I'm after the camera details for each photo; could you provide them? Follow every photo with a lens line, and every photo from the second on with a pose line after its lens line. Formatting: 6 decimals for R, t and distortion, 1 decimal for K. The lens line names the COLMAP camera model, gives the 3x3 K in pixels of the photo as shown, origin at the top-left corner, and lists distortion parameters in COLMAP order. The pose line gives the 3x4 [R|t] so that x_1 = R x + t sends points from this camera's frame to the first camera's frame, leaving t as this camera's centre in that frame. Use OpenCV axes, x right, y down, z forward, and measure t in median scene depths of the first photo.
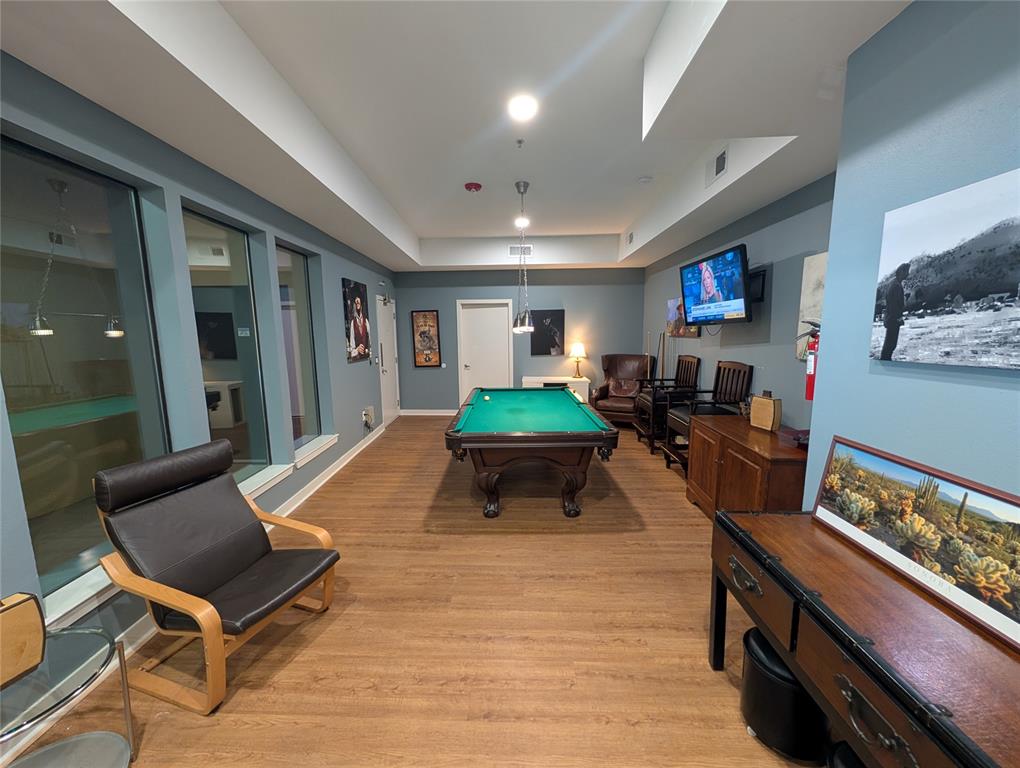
lens RADIAL K [[383.9, 0, 508.5], [0, 383.9, 382.1], [0, 0, 1]] dist [0.000532, 0.000538]
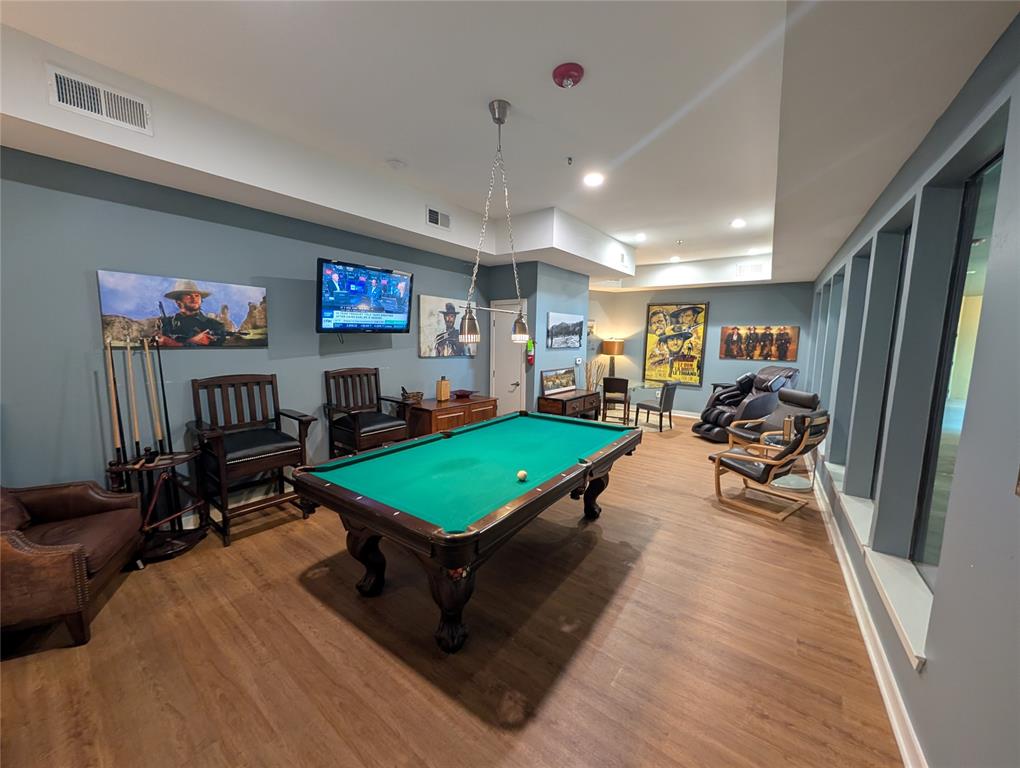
lens RADIAL K [[383.9, 0, 510.3], [0, 383.9, 388.2], [0, 0, 1]] dist [0.000532, 0.000538]
pose [[-0.814579, -0.072603, 0.575490, -1.032150], [0.073188, 0.971342, 0.226138, -0.573145], [-0.575416, 0.226327, -0.785921, 4.376434]]
